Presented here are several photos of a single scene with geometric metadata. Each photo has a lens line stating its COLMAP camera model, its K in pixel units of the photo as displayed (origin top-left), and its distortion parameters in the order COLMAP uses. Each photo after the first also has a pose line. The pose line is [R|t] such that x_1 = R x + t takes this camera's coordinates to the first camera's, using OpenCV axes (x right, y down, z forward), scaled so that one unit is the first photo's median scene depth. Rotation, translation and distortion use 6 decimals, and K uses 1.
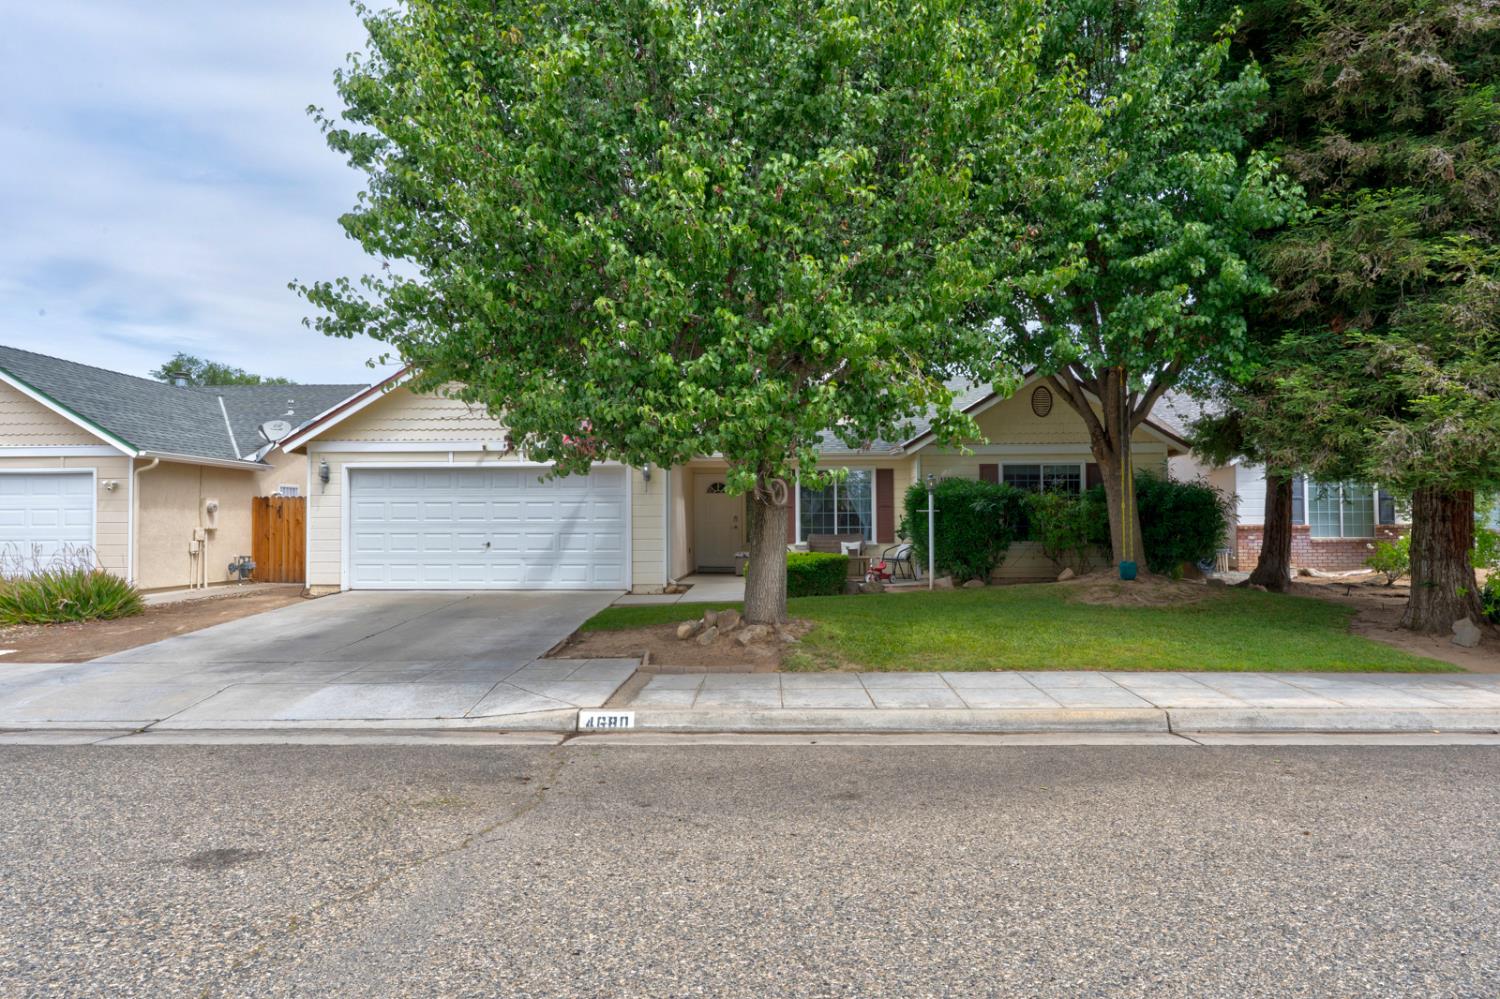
lens RADIAL K [[921.5, 0, 750.0], [0, 921.5, 499.5], [0, 0, 1]] dist [-0.000045, -0.000495]
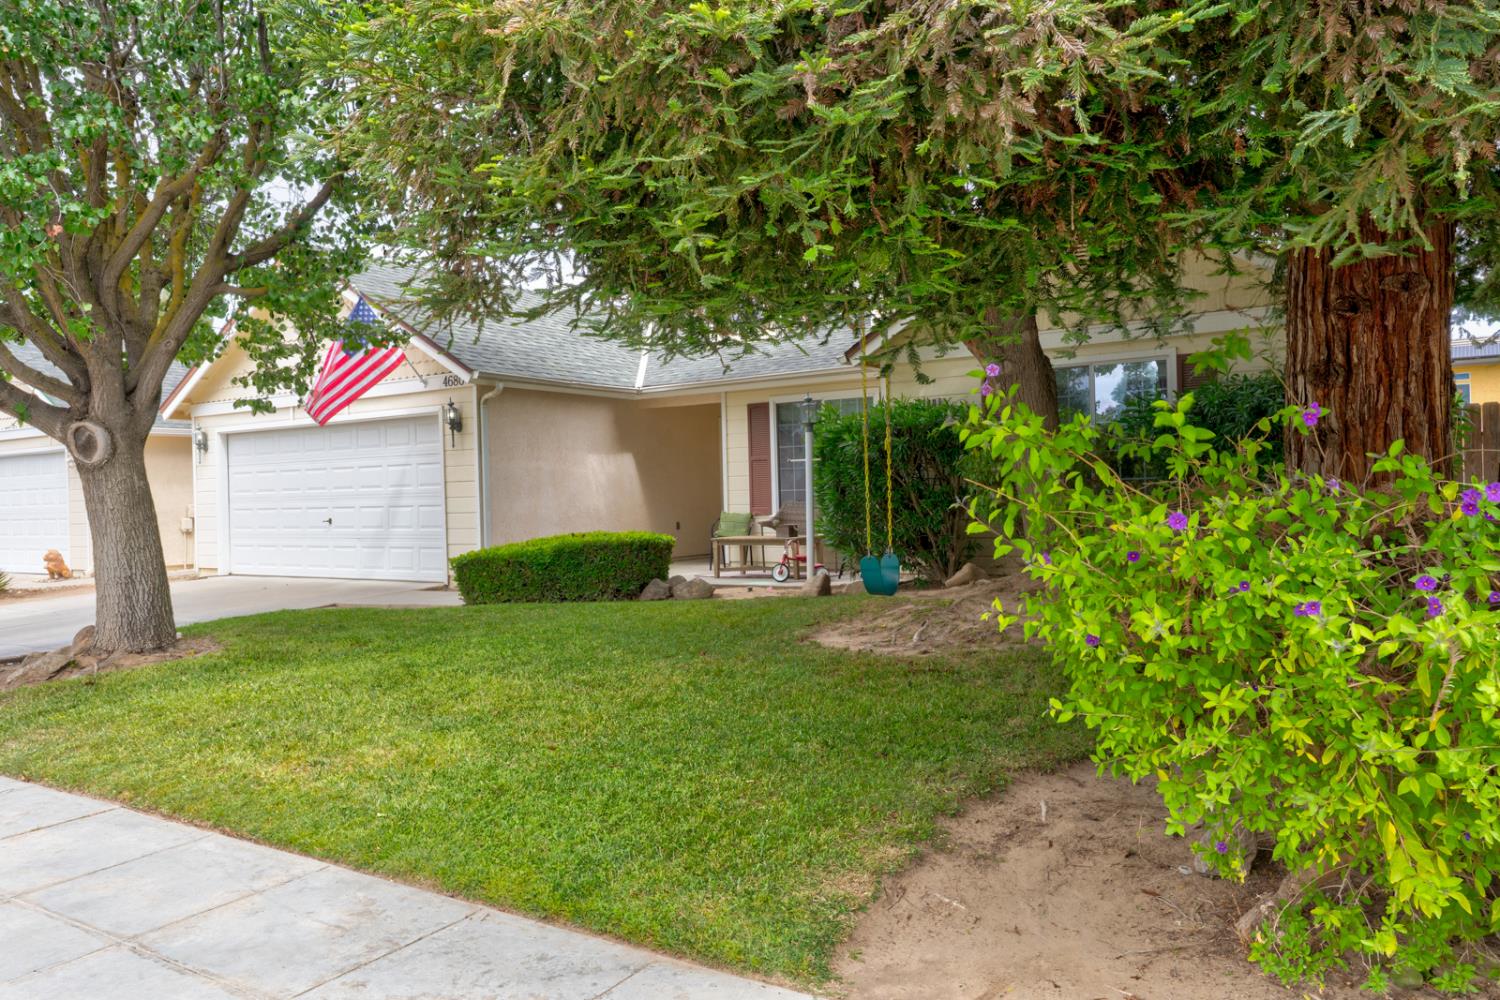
lens RADIAL K [[1090.4, 0, 750.0], [0, 1090.4, 500.0], [0, 0, 1]] dist [-0.000668, -0.002247]
pose [[0.855120, -0.015227, -0.518207, 0.511881], [0.035962, 0.998903, 0.029992, 0.015368], [0.517182, -0.044283, 0.854729, 0.386410]]
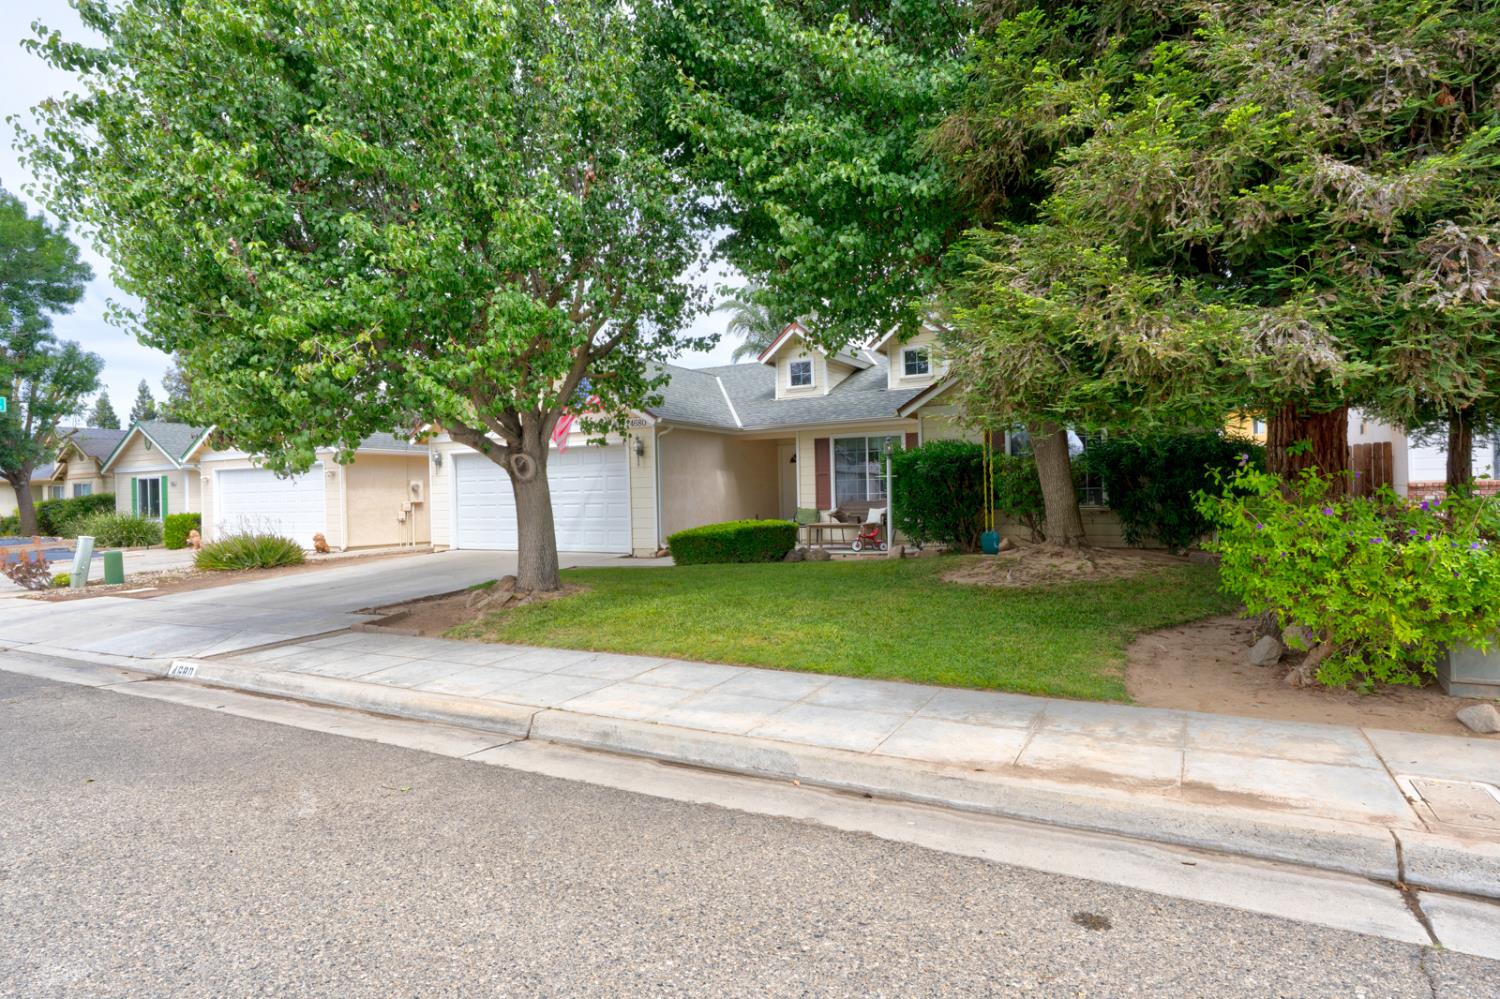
lens RADIAL K [[805.7, 0, 754.1], [0, 805.7, 496.7], [0, 0, 1]] dist [-0.001801, 0.001834]
pose [[0.894585, -0.014195, -0.446672, 0.436858], [0.030903, 0.999068, 0.030141, 0.003898], [0.445828, -0.040767, 0.894190, 0.187660]]
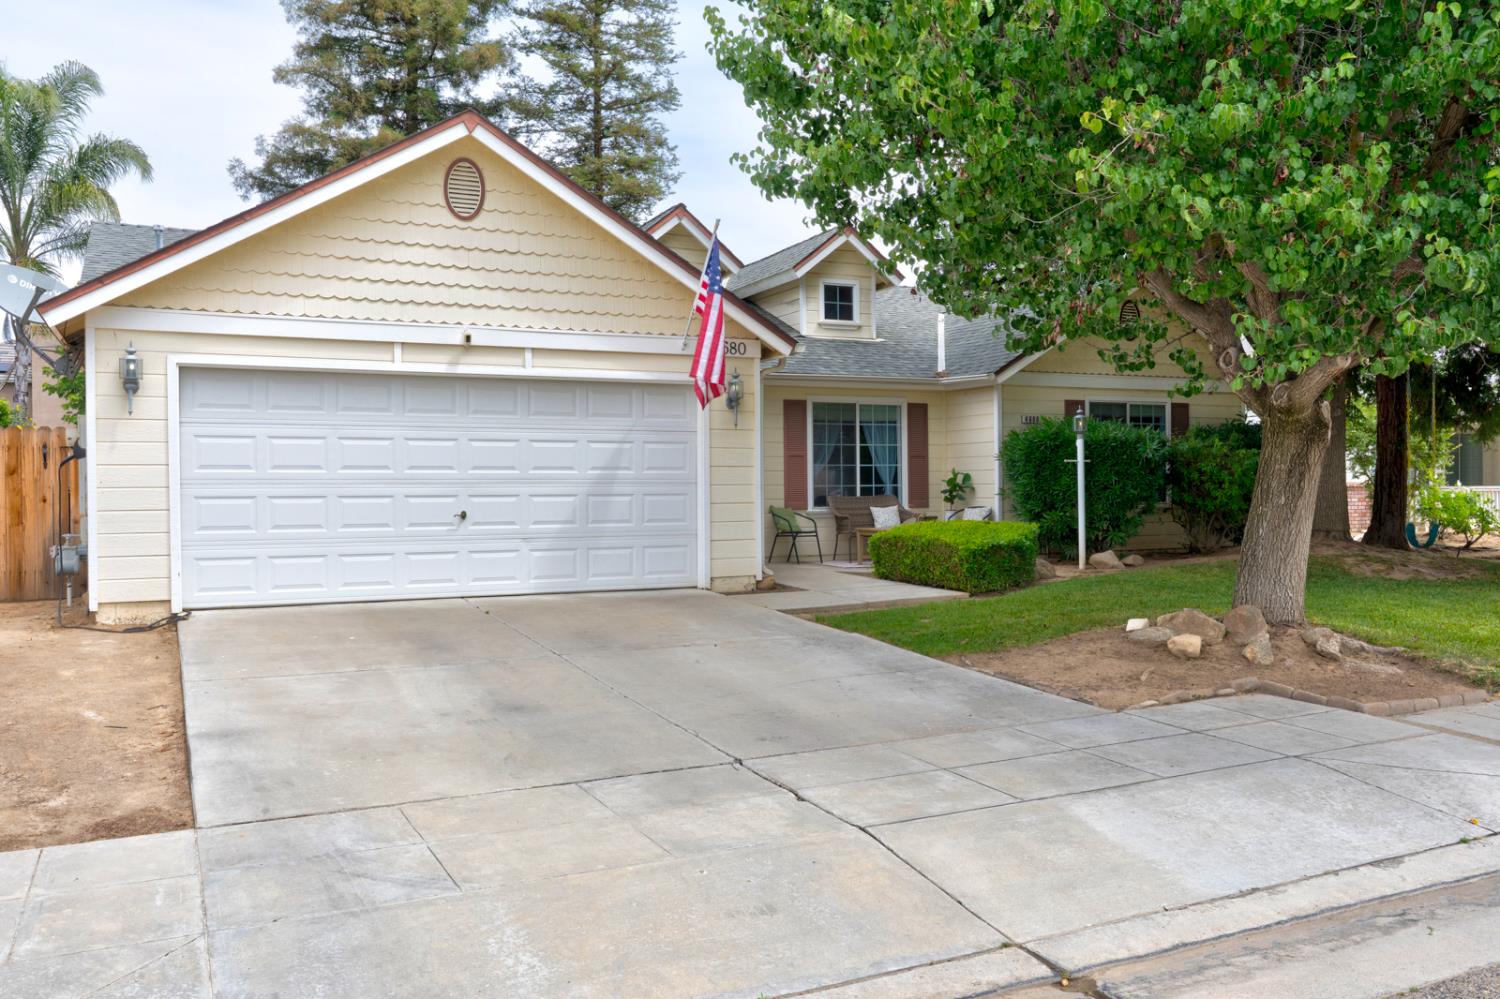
lens RADIAL K [[1206.5, 0, 750.0], [0, 1206.5, 499.5], [0, 0, 1]] dist [0.012965, -0.014433]
pose [[0.881641, -0.006150, 0.471880, -0.474045], [-0.009937, 0.999451, 0.031591, 0.014676], [-0.471815, -0.032541, 0.881097, 0.281666]]
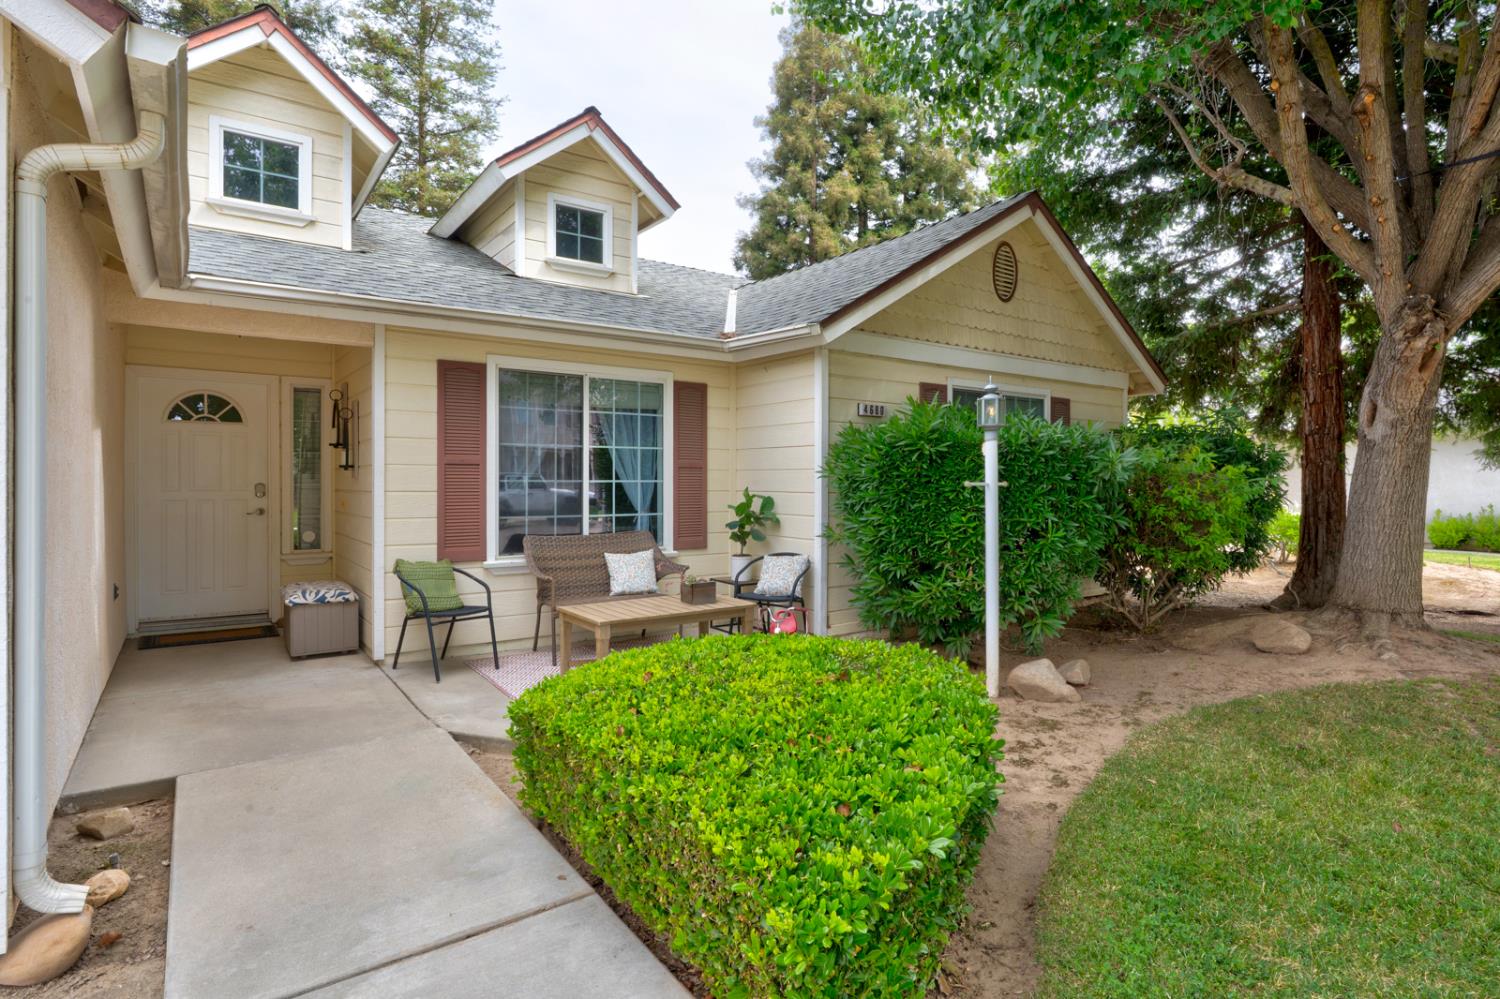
lens RADIAL K [[778.2, 0, 749.8], [0, 778.2, 484.8], [0, 0, 1]] dist [-0.001192, 0.001055]
pose [[0.788508, 0.006136, 0.614994, -0.070926], [-0.025792, 0.999400, 0.023097, 0.007517], [-0.614484, -0.034074, 0.788193, 0.802665]]
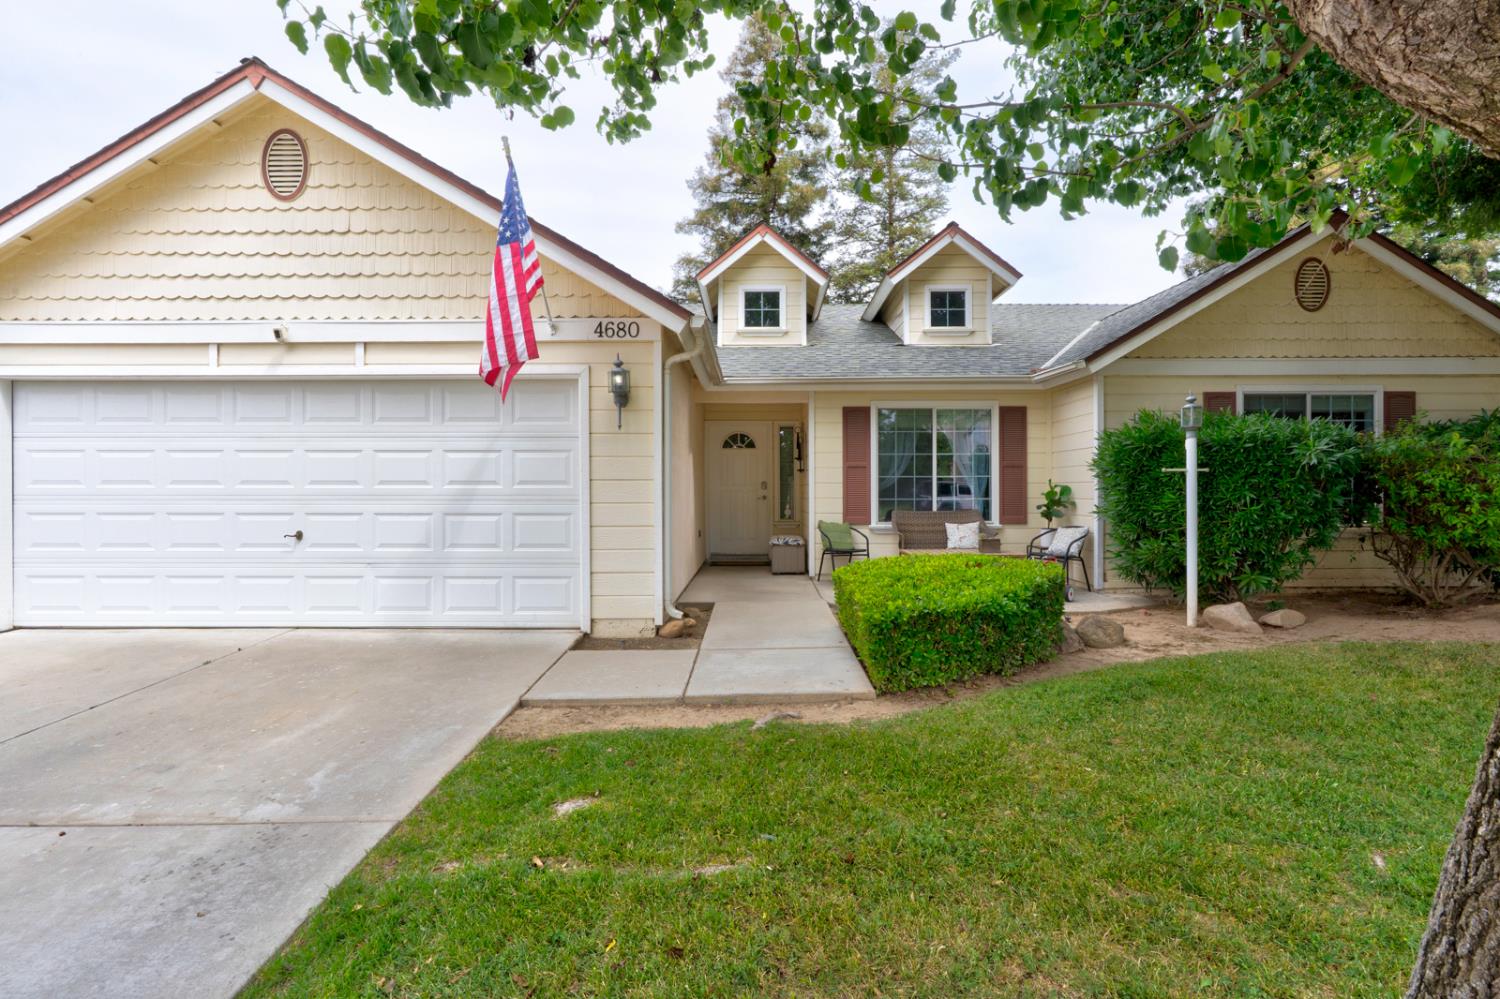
lens RADIAL K [[693.6, 0, 755.5], [0, 693.6, 497.7], [0, 0, 1]] dist [-0.009556, 0.000542]
pose [[0.999281, 0.002363, 0.037839, -0.054282], [-0.003787, 0.999285, 0.037607, 0.013679], [-0.037723, -0.037723, 0.998576, 0.624015]]
